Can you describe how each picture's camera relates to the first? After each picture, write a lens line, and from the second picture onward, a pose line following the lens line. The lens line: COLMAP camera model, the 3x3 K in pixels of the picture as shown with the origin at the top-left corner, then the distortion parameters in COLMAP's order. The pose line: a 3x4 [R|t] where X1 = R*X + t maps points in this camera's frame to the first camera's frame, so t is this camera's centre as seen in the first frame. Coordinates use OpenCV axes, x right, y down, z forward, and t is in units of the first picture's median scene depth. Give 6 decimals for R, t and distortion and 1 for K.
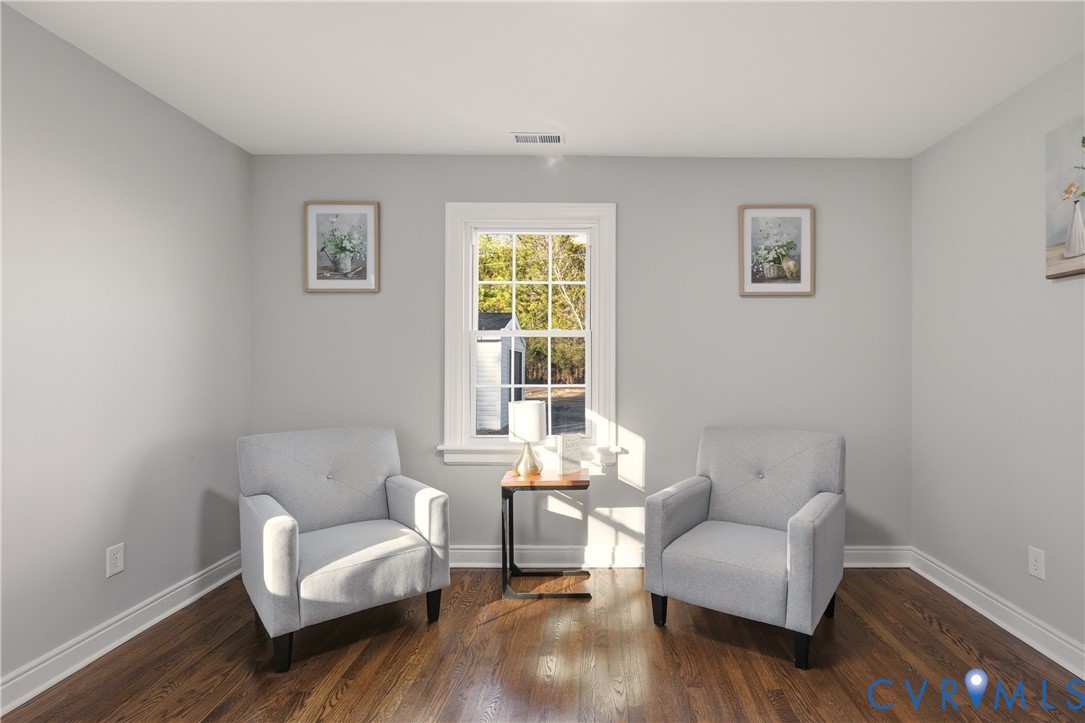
lens RADIAL K [[511.3, 0, 542.9], [0, 511.3, 367.6], [0, 0, 1]] dist [0.001036, 0.000097]
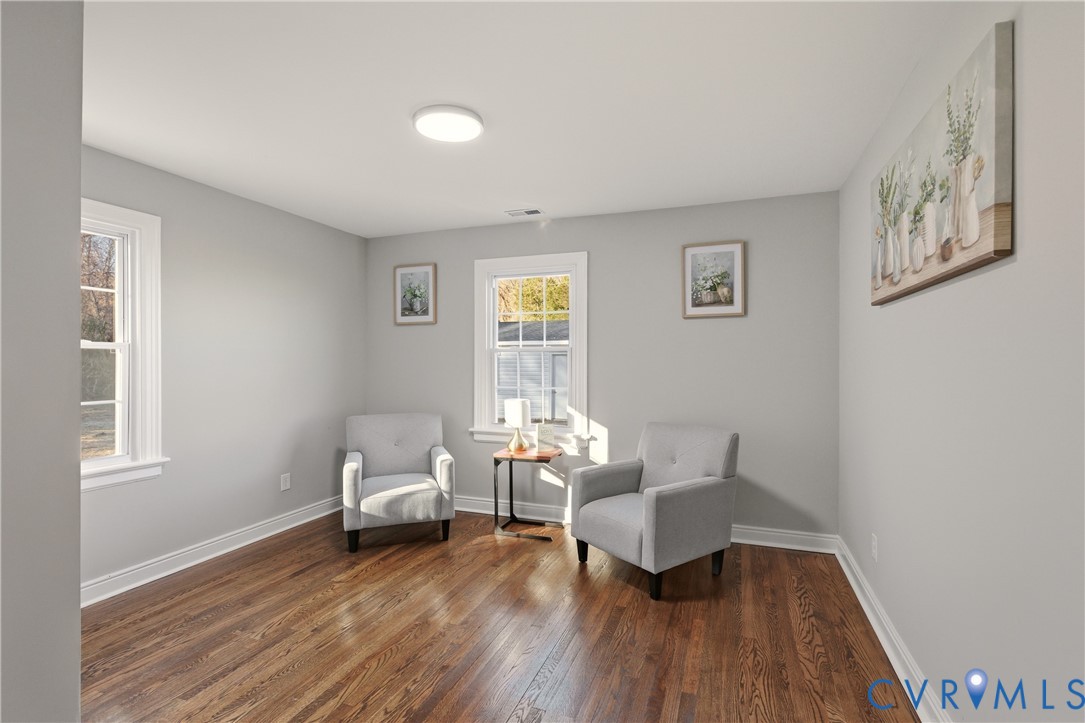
lens RADIAL K [[493.1, 0, 551.2], [0, 493.1, 365.8], [0, 0, 1]] dist [-0.000373, -0.000031]
pose [[0.937577, -0.000480, -0.347778, 0.504985], [0.001769, 0.999993, 0.003388, -0.029331], [0.347774, -0.003791, 0.937571, -0.235275]]
